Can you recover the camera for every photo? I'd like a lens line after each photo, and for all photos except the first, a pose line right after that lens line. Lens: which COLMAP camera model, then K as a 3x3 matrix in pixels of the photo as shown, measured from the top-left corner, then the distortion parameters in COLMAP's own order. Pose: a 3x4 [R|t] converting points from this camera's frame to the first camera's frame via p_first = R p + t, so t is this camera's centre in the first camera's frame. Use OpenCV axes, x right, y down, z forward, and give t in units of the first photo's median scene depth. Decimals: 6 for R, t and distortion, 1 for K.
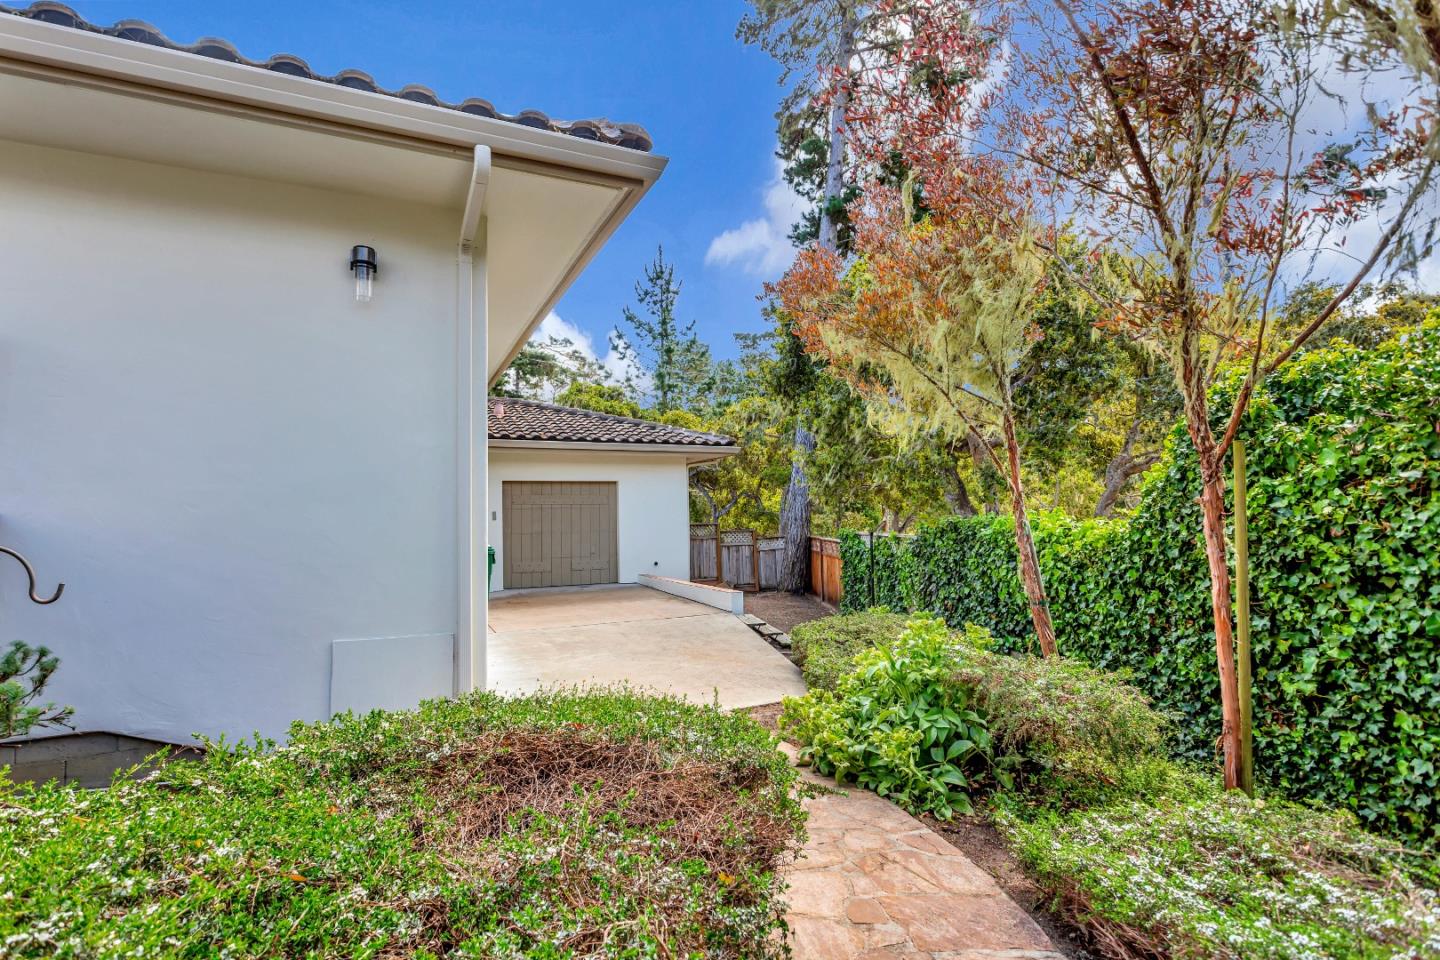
lens RADIAL K [[699.3, 0, 695.8], [0, 699.3, 492.2], [0, 0, 1]] dist [-0.000096, 0.000539]
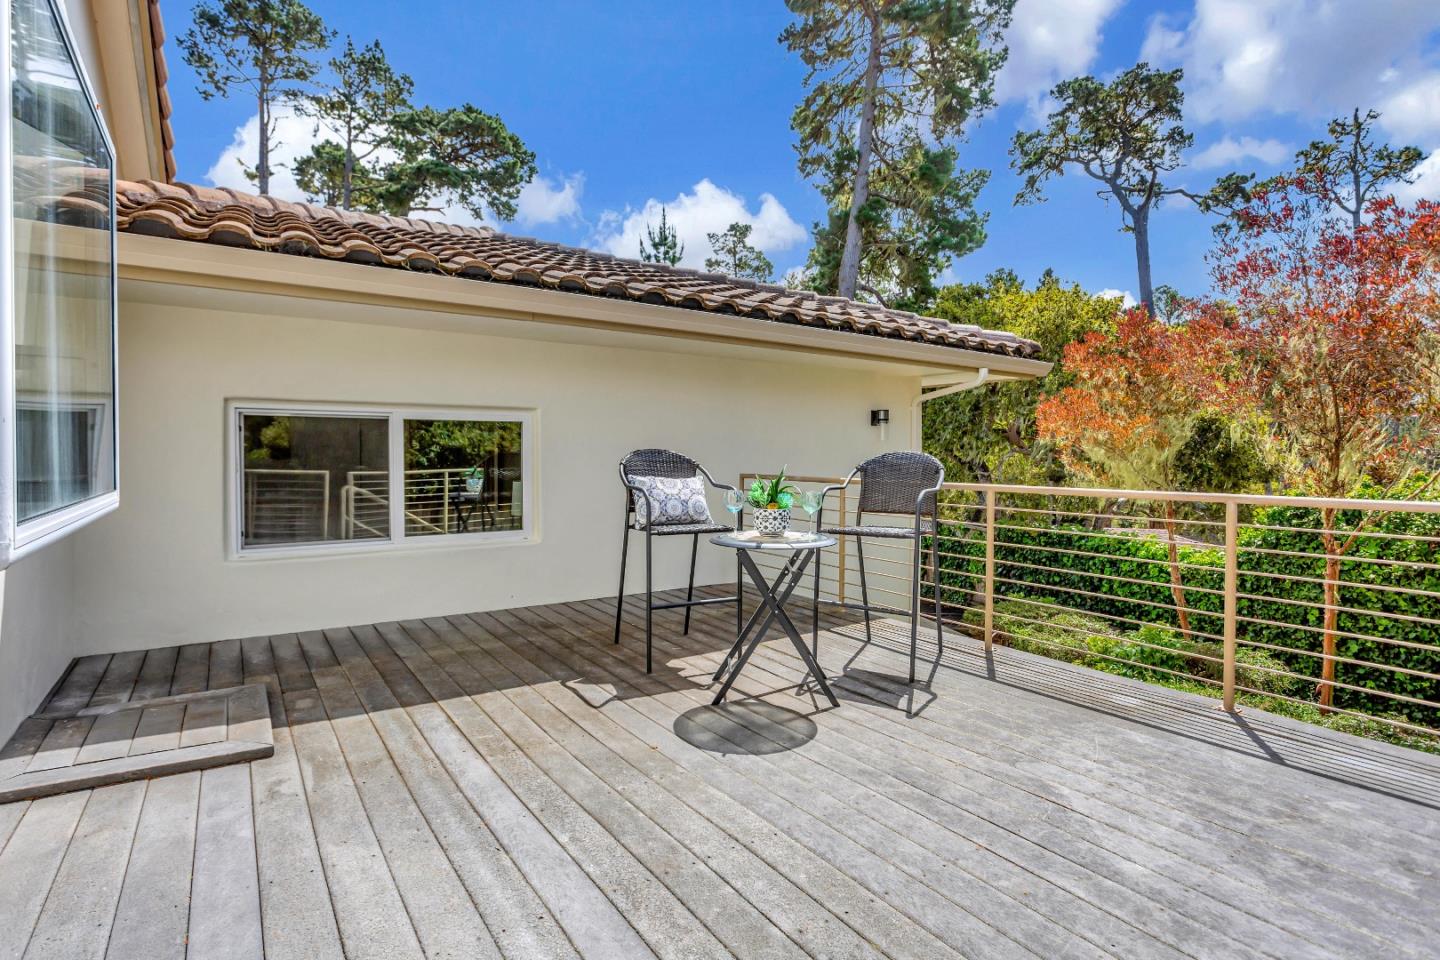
lens RADIAL K [[735.3, 0, 720.0], [0, 735.3, 480.0], [0, 0, 1]] dist [-0.004622, -0.000439]
pose [[0.982414, 0.016325, 0.185999, -1.297340], [-0.028556, 0.997588, 0.063268, -0.316432], [-0.184517, -0.067466, 0.980511, -0.691556]]
